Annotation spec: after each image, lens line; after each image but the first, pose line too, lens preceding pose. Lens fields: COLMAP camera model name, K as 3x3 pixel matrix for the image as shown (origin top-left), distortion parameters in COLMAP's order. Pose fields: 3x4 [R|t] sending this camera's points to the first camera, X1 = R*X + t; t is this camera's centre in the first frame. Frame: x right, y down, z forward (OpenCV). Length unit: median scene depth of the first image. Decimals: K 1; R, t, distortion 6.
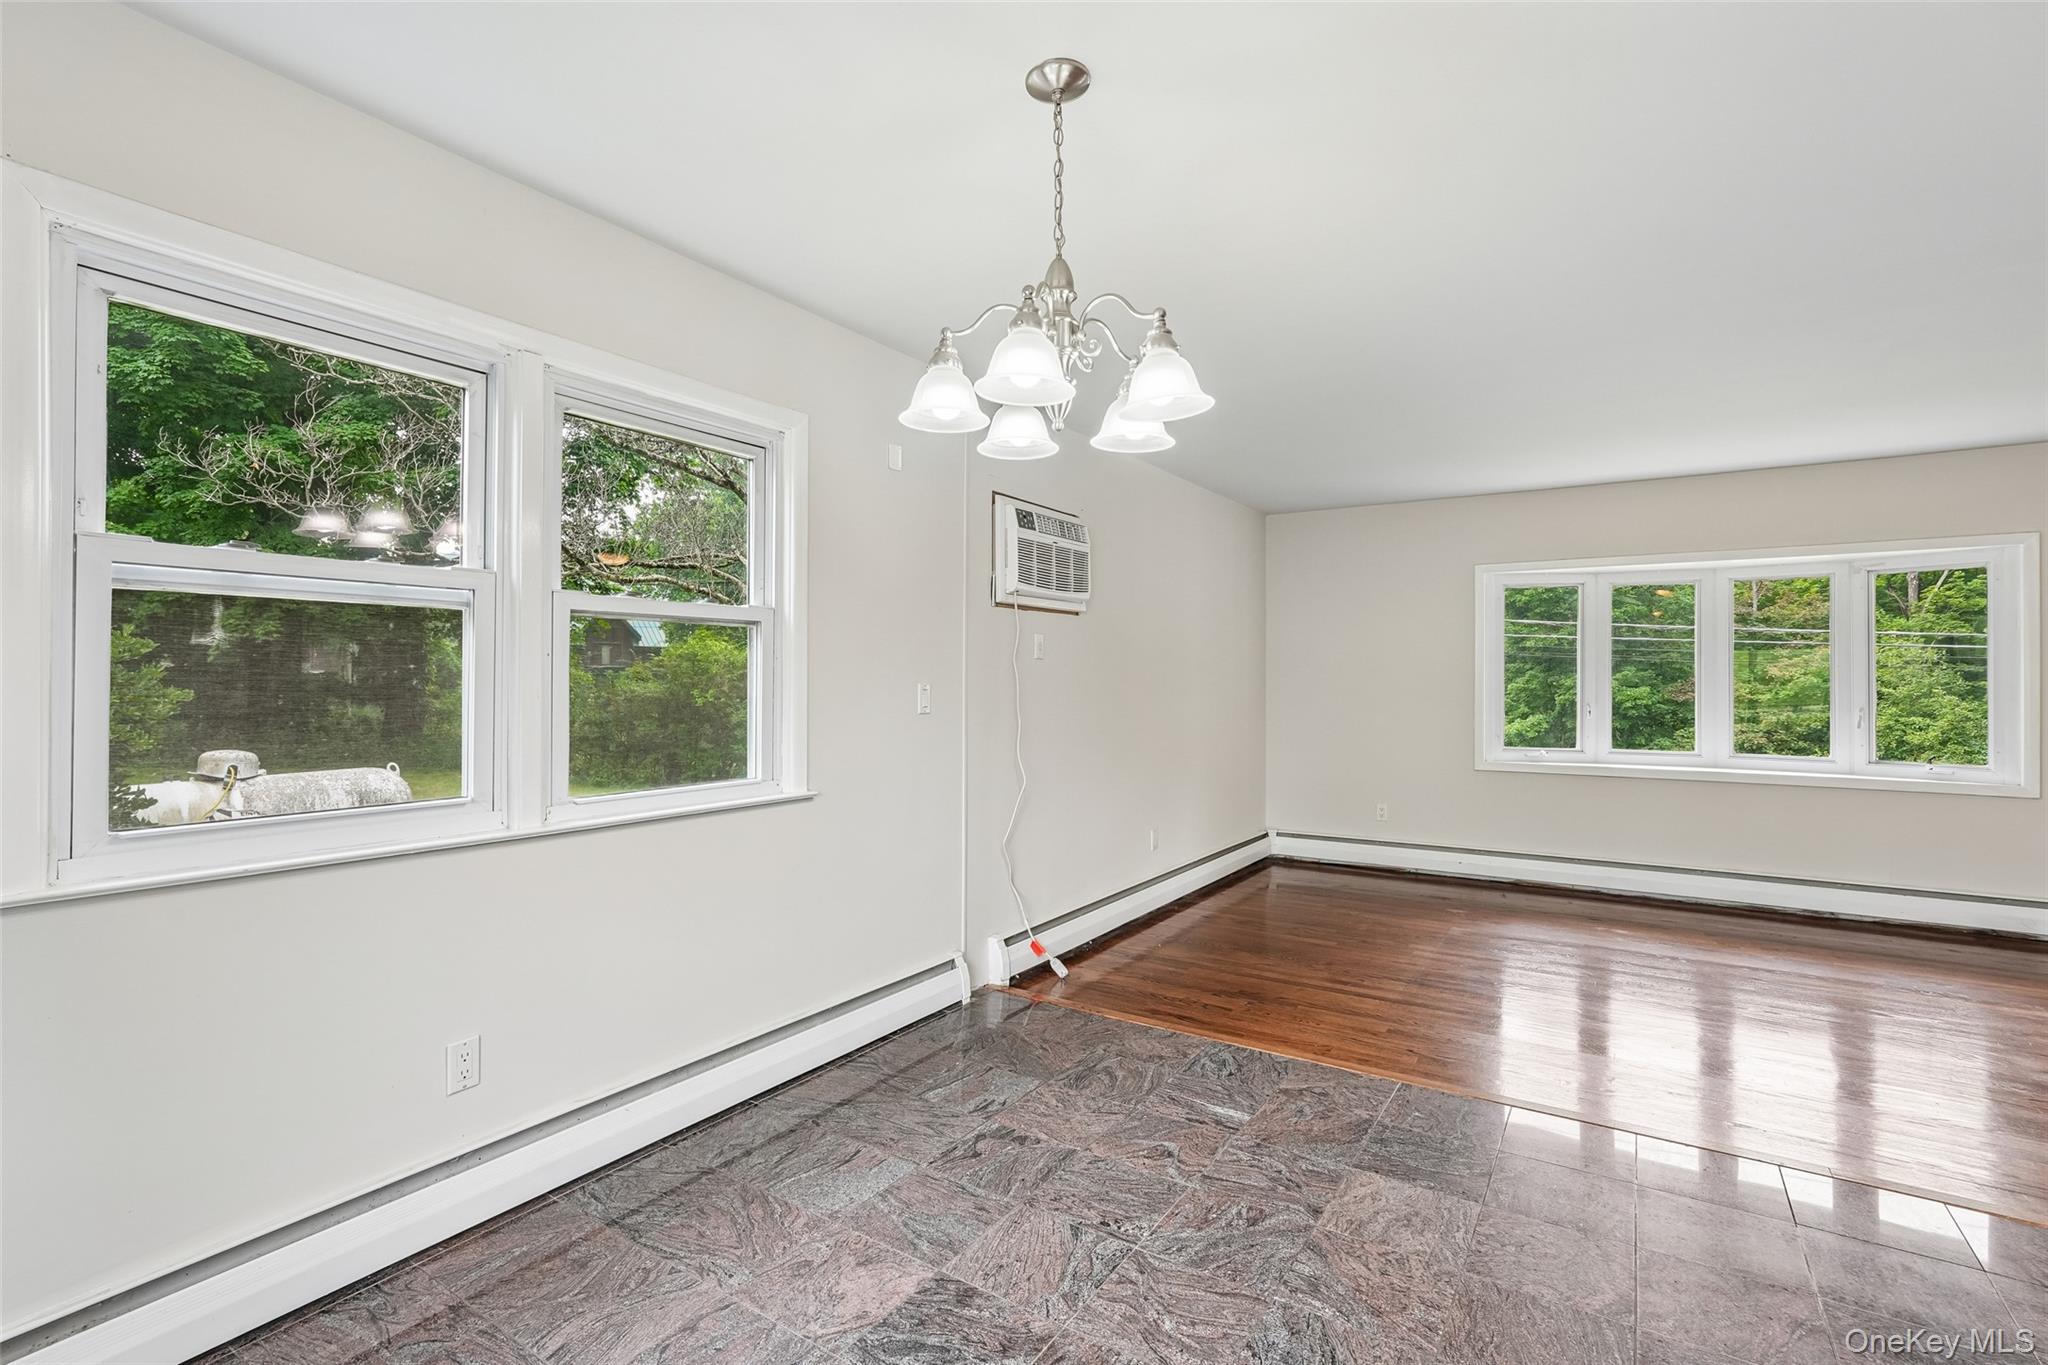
lens RADIAL K [[940.3, 0, 1024.0], [0, 940.3, 682.5], [0, 0, 1]] dist [-0.011398, 0.009228]
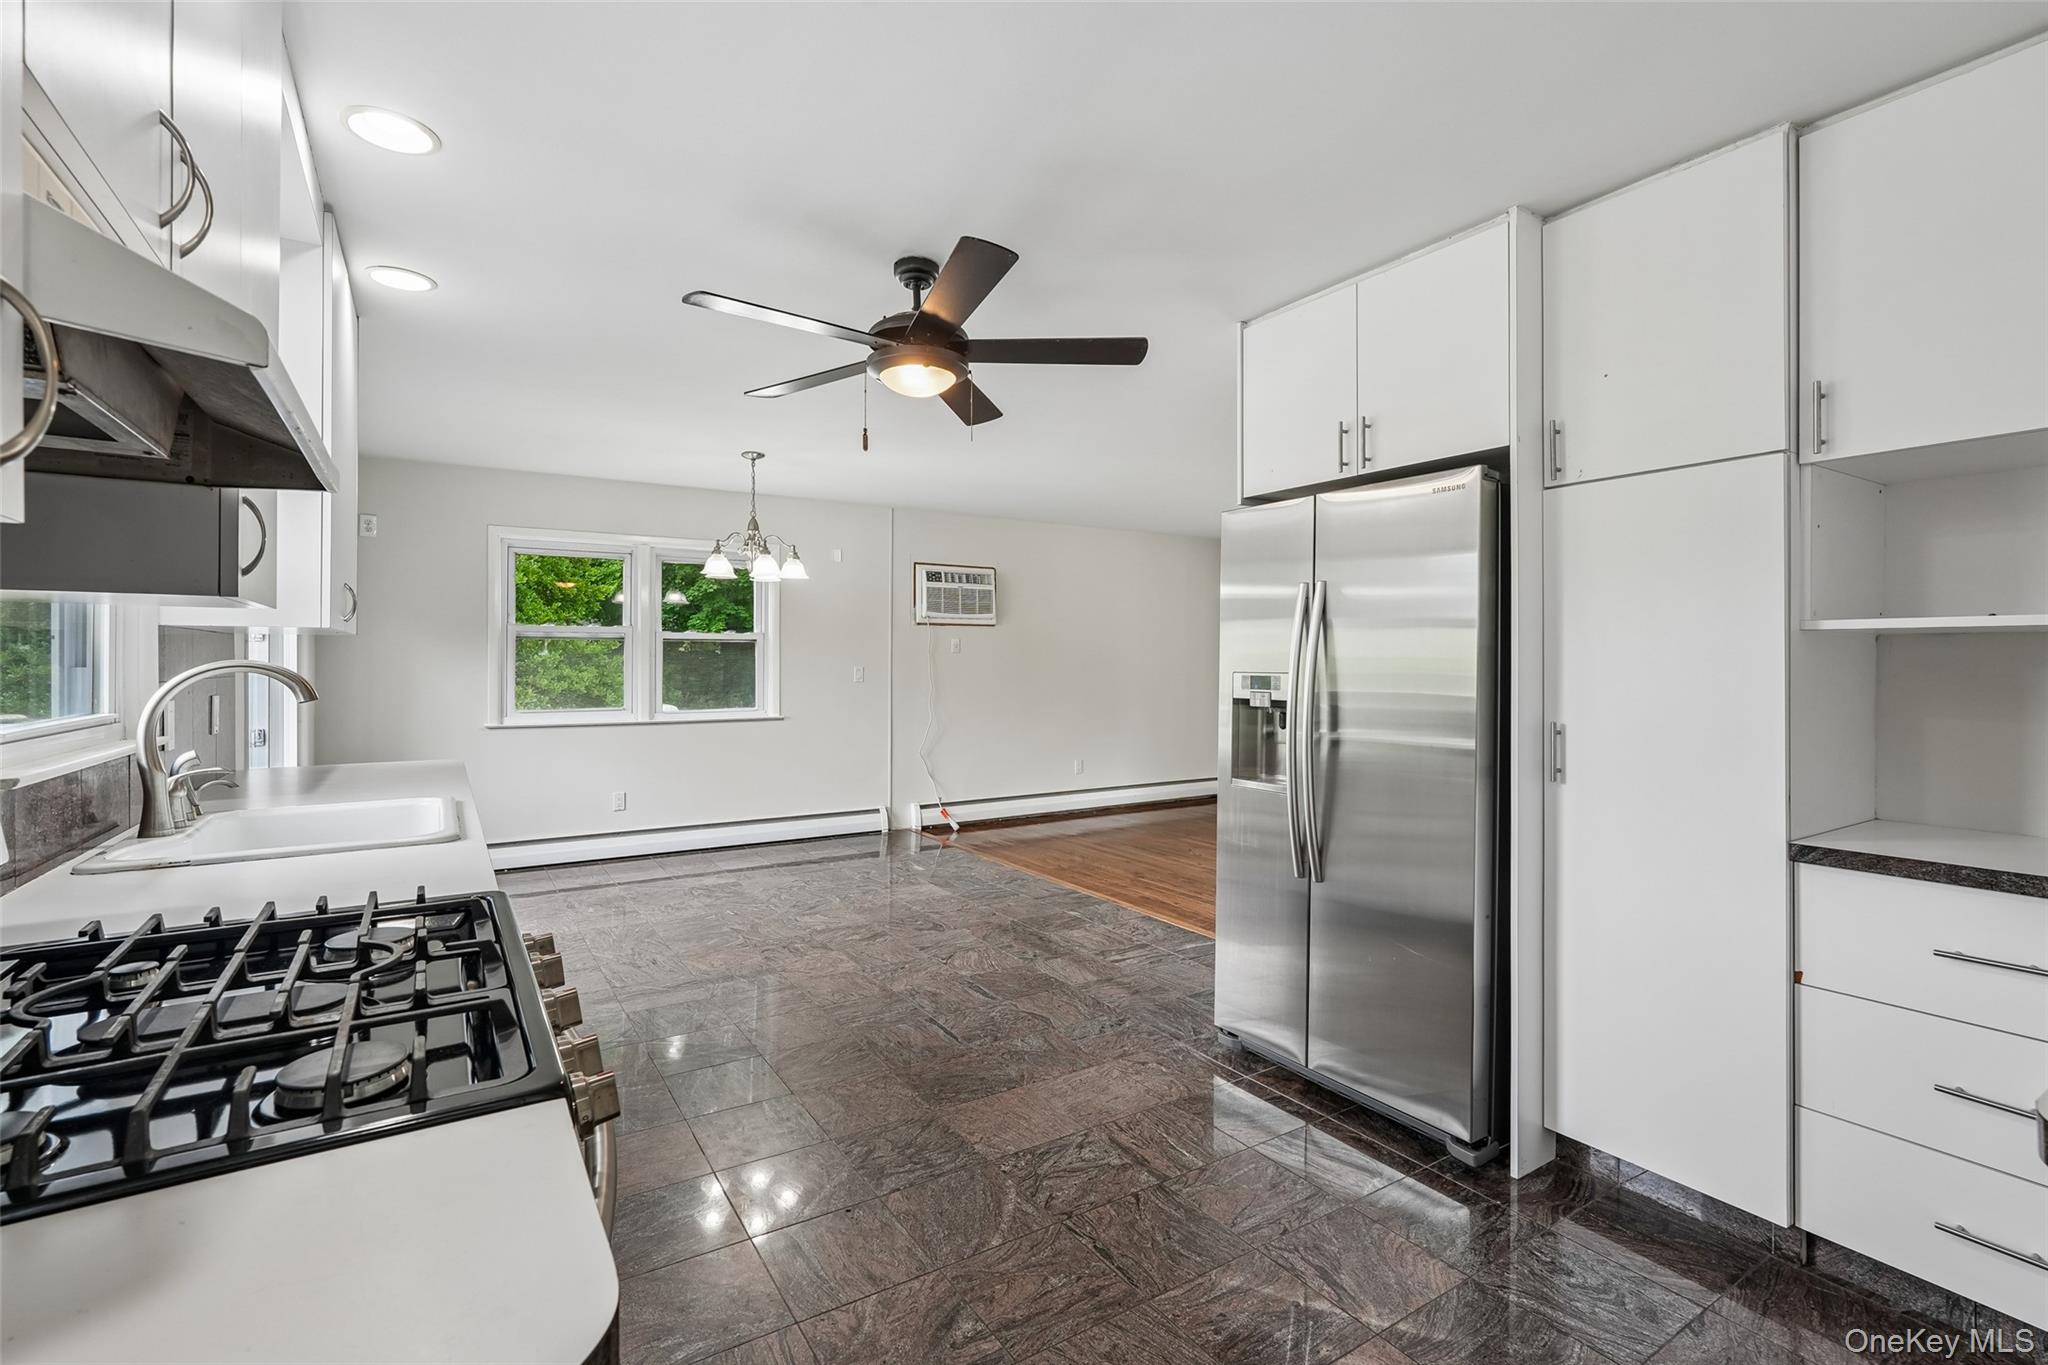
lens RADIAL K [[930.3, 0, 1023.0], [0, 930.3, 659.7], [0, 0, 1]] dist [-0.002340, -0.000157]
pose [[0.911962, -0.002345, -0.410268, 0.827951], [0.000081, 0.999985, -0.005536, -0.002243], [0.410275, 0.005016, 0.911948, -0.529025]]
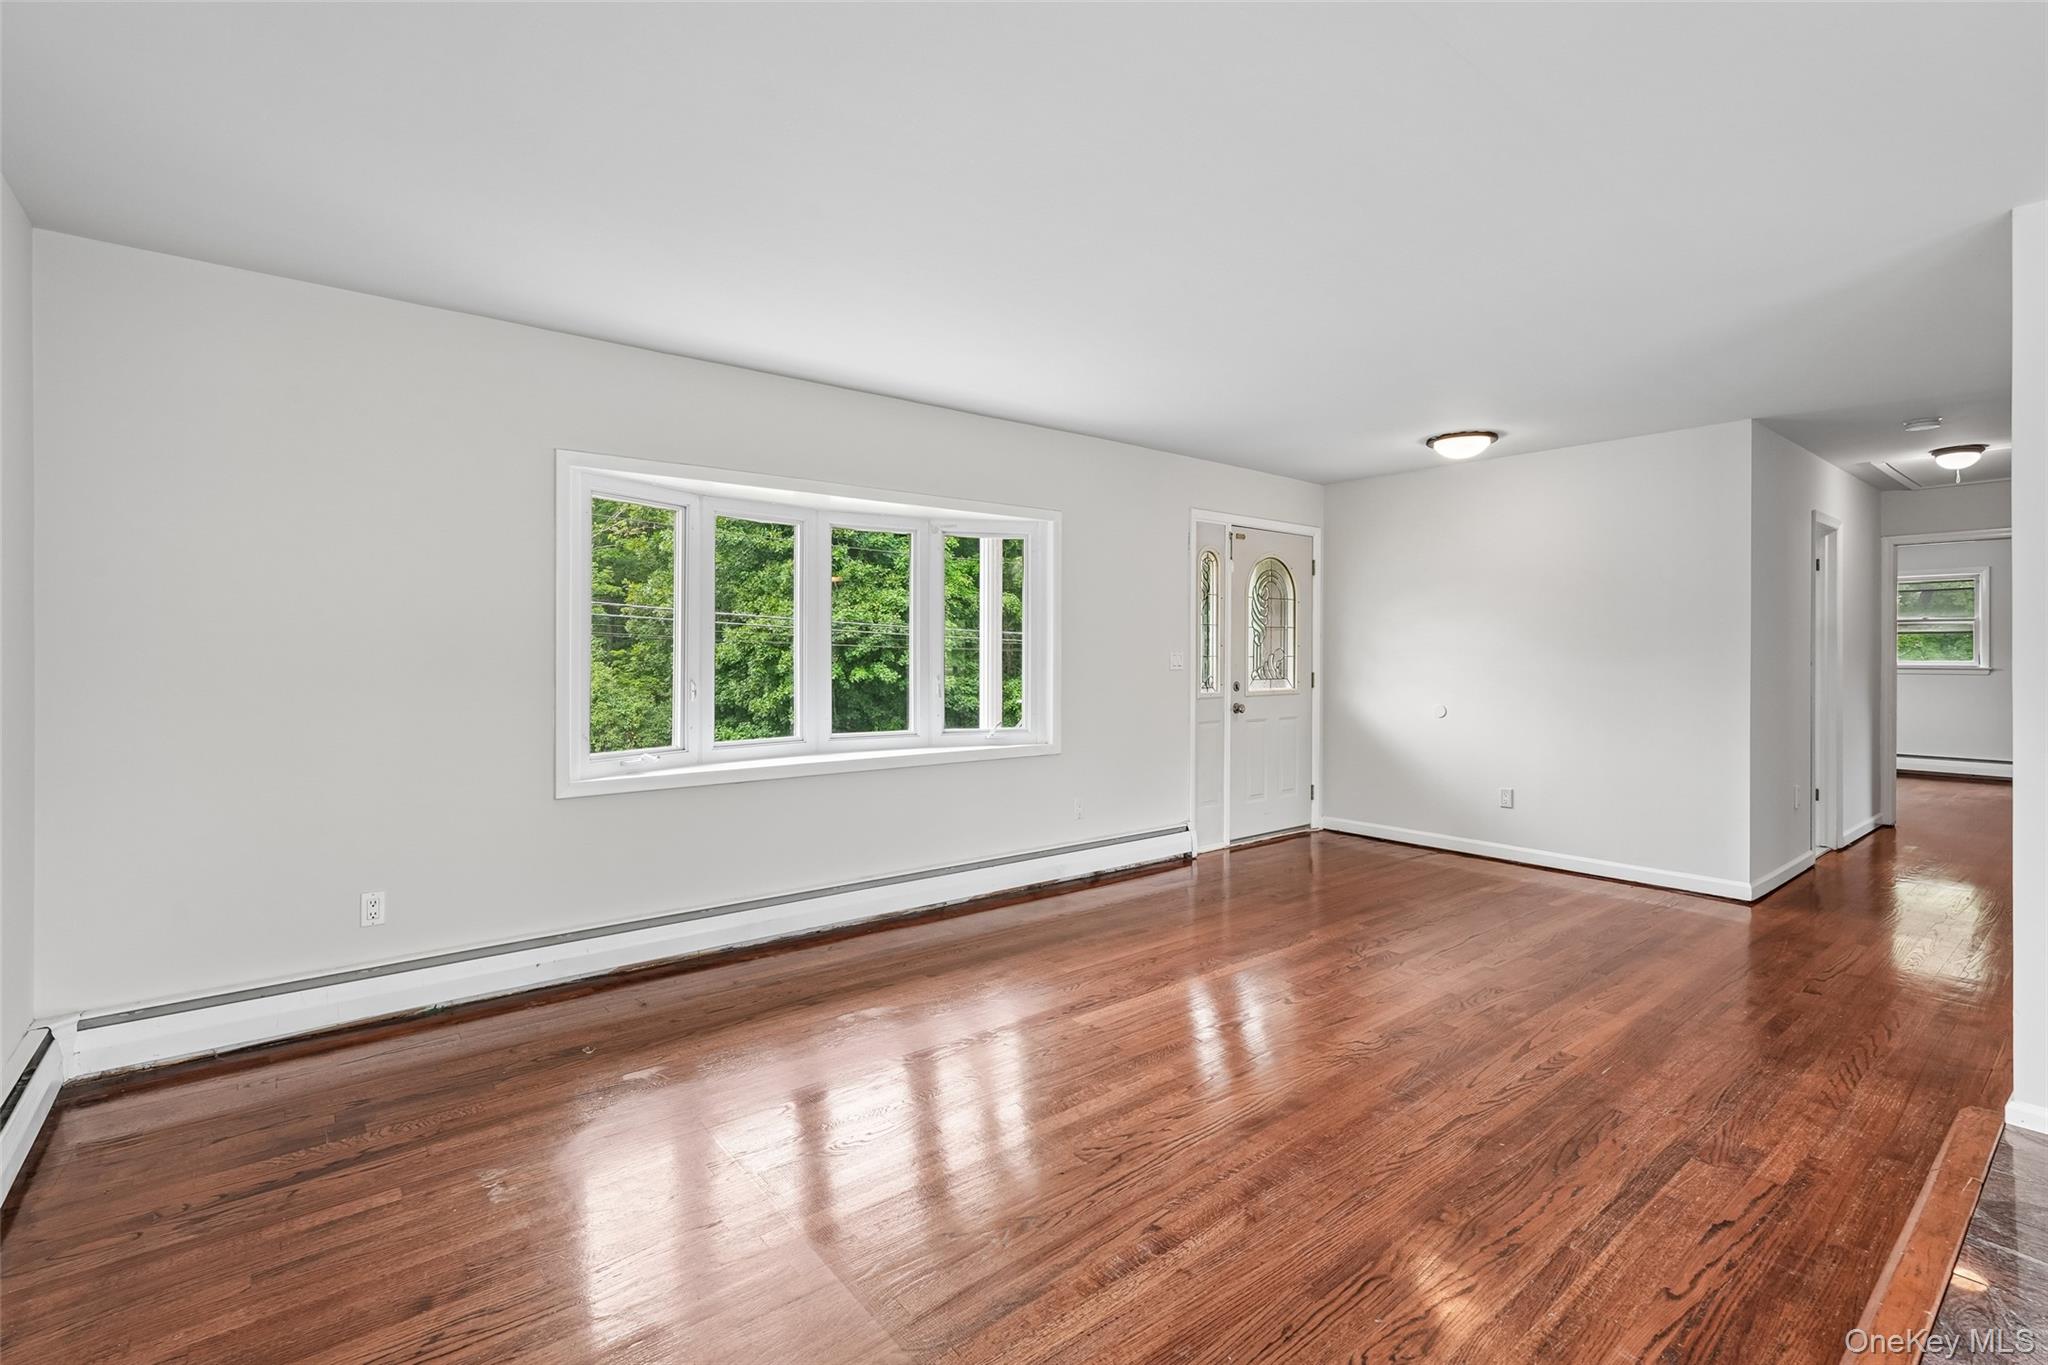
lens RADIAL K [[930.2, 0, 1010.1], [0, 930.2, 650.6], [0, 0, 1]] dist [-0.016134, 0.008471]
pose [[0.315294, -0.001698, 0.948993, 0.030362], [0.003388, 0.999994, 0.000664, 0.001651], [-0.948988, 0.003005, 0.315297, 0.768571]]
